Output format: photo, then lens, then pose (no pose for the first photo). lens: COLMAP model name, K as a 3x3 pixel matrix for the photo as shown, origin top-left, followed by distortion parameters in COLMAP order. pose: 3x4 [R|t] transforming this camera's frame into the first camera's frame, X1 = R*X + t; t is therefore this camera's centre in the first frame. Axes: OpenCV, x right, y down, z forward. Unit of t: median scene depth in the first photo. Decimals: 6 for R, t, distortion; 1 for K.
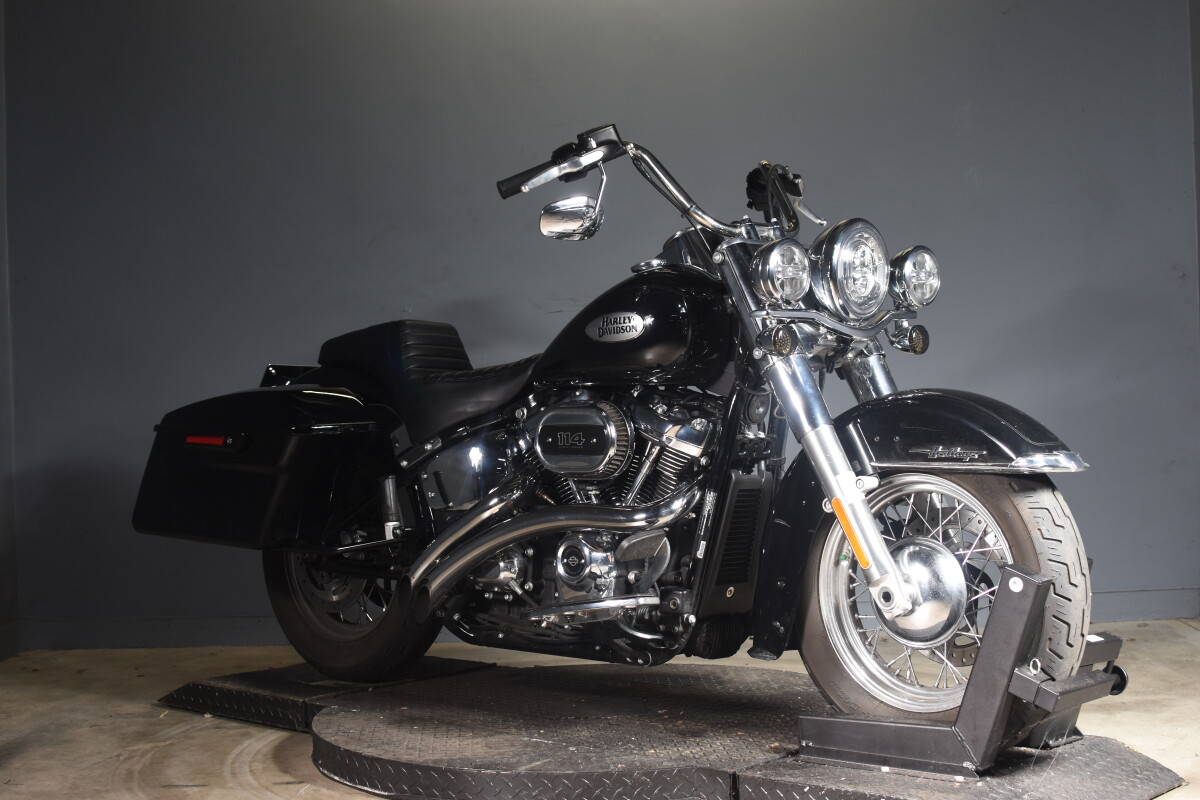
lens RADIAL K [[1861.0, 0, 602.4], [0, 1861.0, 401.7], [0, 0, 1]] dist [-0.149137, 0.000000]
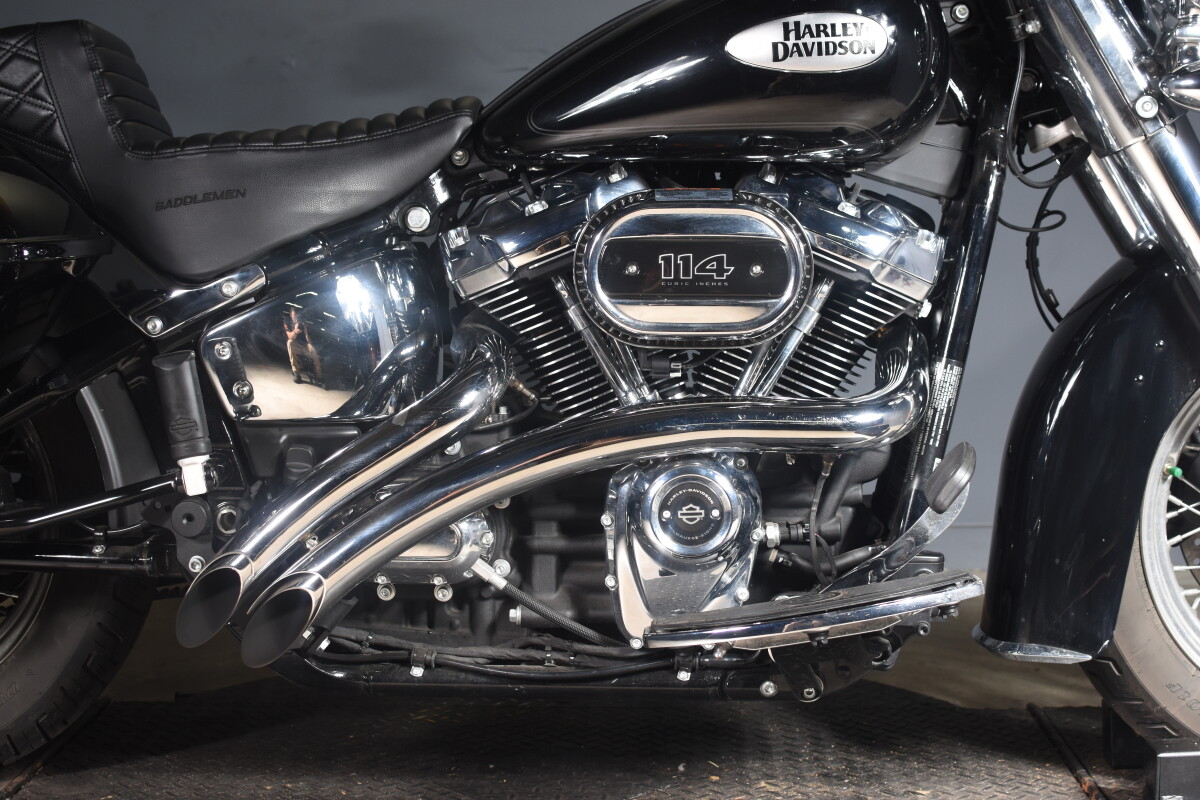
lens RADIAL K [[1861.0, 0, 599.7], [0, 1861.0, 398.5], [0, 0, 1]] dist [-0.149137, 0.000000]
pose [[0.767041, -0.046357, 0.639922, -0.334492], [-0.007718, 0.996648, 0.081449, 0.014100], [-0.641552, -0.067414, 0.764112, 0.610753]]
